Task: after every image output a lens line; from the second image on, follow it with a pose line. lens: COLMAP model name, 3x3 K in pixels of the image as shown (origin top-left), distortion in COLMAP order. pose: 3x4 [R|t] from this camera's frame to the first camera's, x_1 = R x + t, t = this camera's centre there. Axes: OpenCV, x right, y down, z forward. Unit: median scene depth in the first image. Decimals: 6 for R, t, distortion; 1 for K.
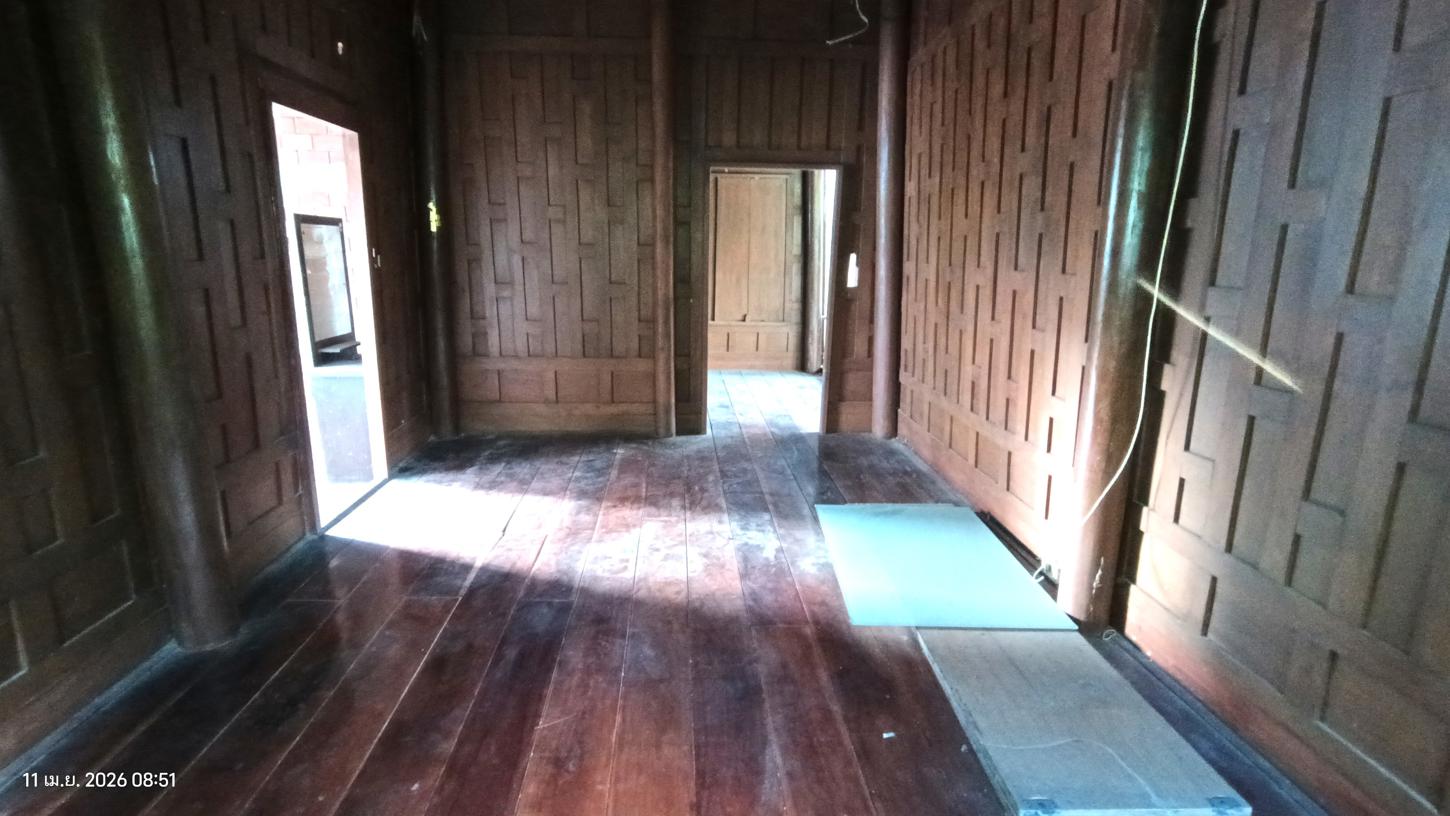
lens RADIAL K [[662.1, 0, 718.7], [0, 662.1, 407.1], [0, 0, 1]] dist [-0.034307, 0.022840]
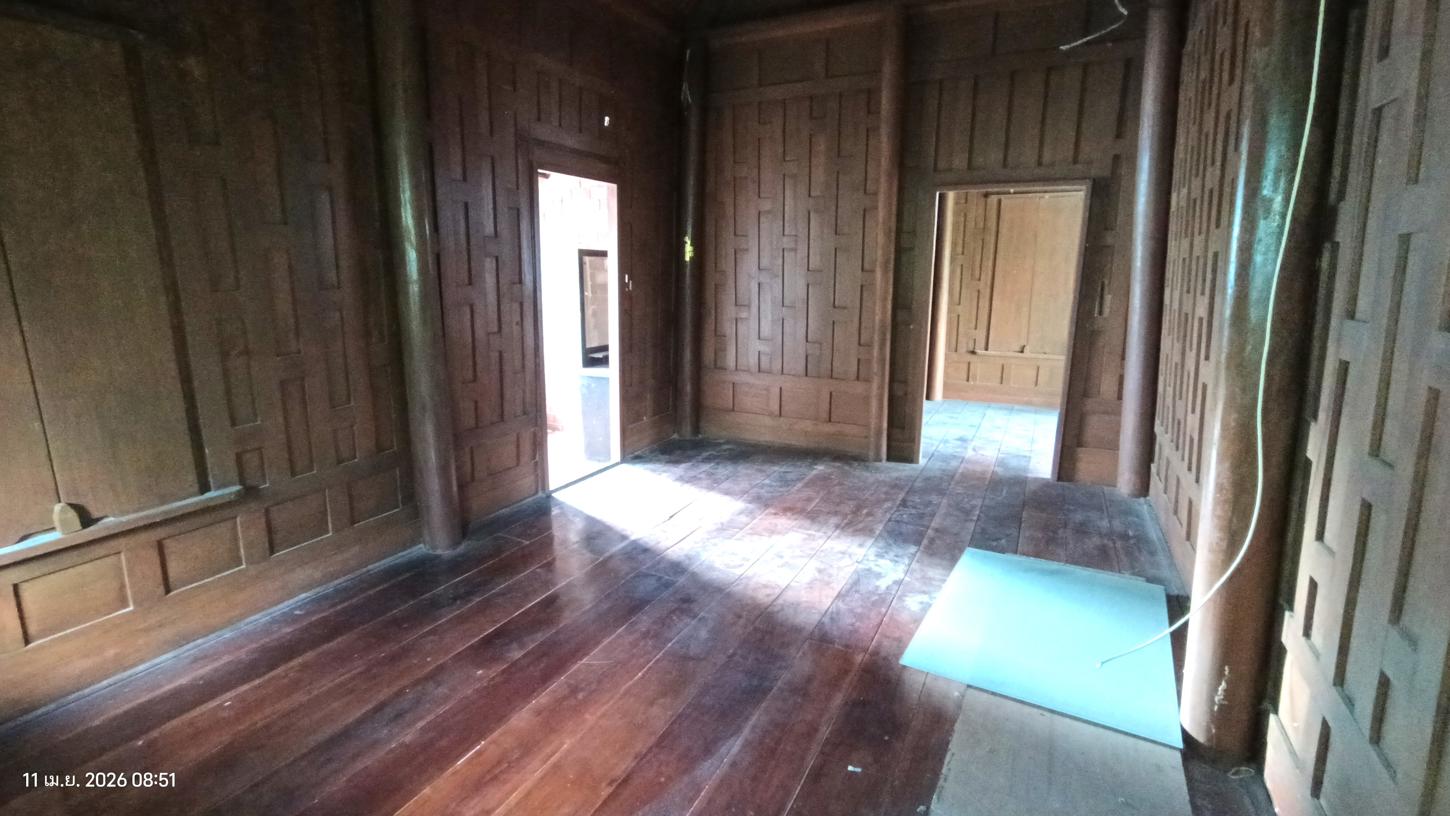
lens RADIAL K [[662.1, 0, 718.7], [0, 662.1, 407.1], [0, 0, 1]] dist [-0.034307, 0.022840]
pose [[0.867404, 0.089430, -0.489503, 0.242809], [-0.107881, 0.994118, -0.009545, -0.001245], [0.485770, 0.061088, 0.871950, 0.010342]]
